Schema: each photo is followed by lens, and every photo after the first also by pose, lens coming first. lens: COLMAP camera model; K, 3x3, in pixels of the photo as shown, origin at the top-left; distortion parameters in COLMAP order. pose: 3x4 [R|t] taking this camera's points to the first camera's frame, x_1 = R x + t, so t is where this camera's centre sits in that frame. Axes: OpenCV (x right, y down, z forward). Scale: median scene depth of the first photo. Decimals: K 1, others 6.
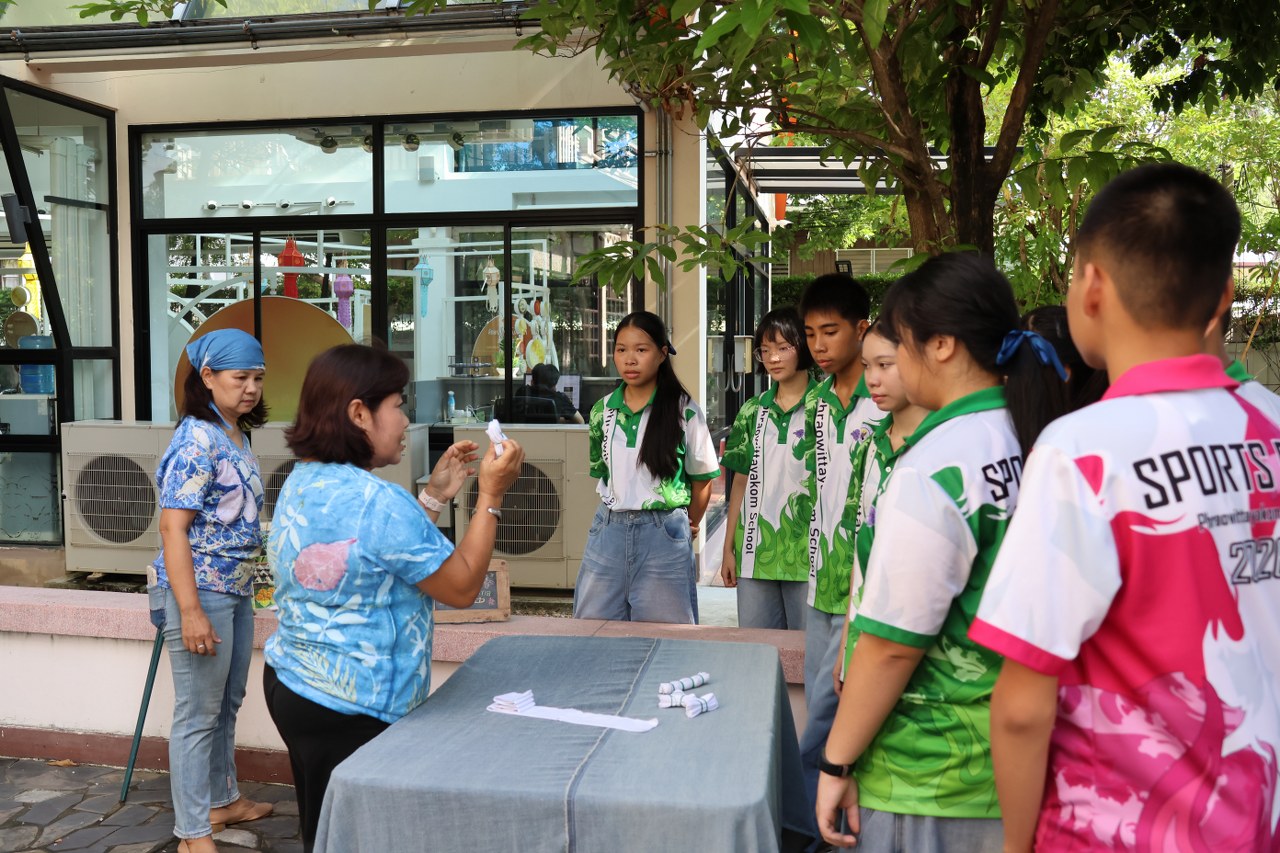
lens RADIAL K [[1324.7, 0, 640.0], [0, 1324.7, 426.5], [0, 0, 1]] dist [0.080074, 0.004688]
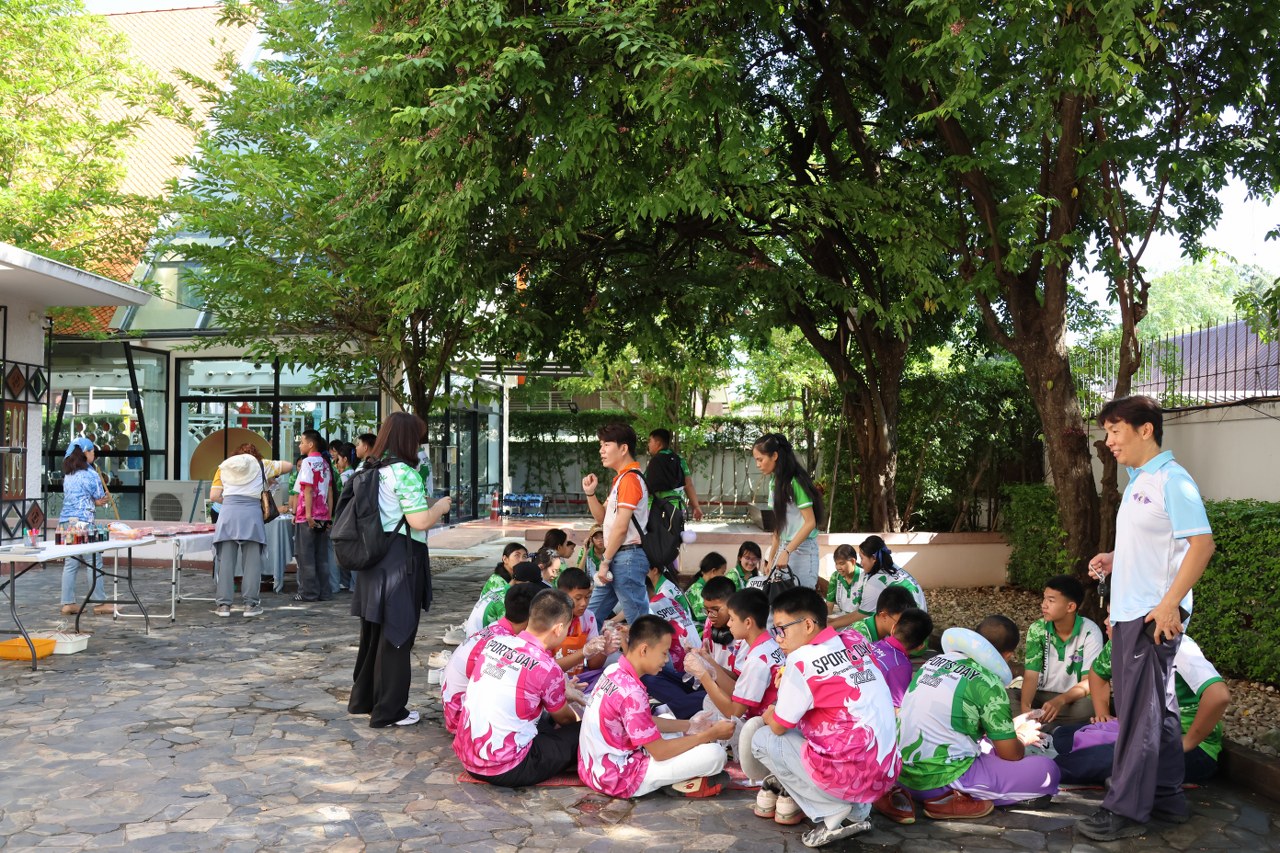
lens RADIAL K [[1113.4, 0, 640.0], [0, 1113.4, 426.5], [0, 0, 1]] dist [-0.045851, -0.001943]
pose [[0.998349, 0.003460, 0.057339, 0.338794], [0.001279, 0.996598, -0.082412, 0.062755], [-0.057429, 0.082349, 0.994947, -1.010135]]
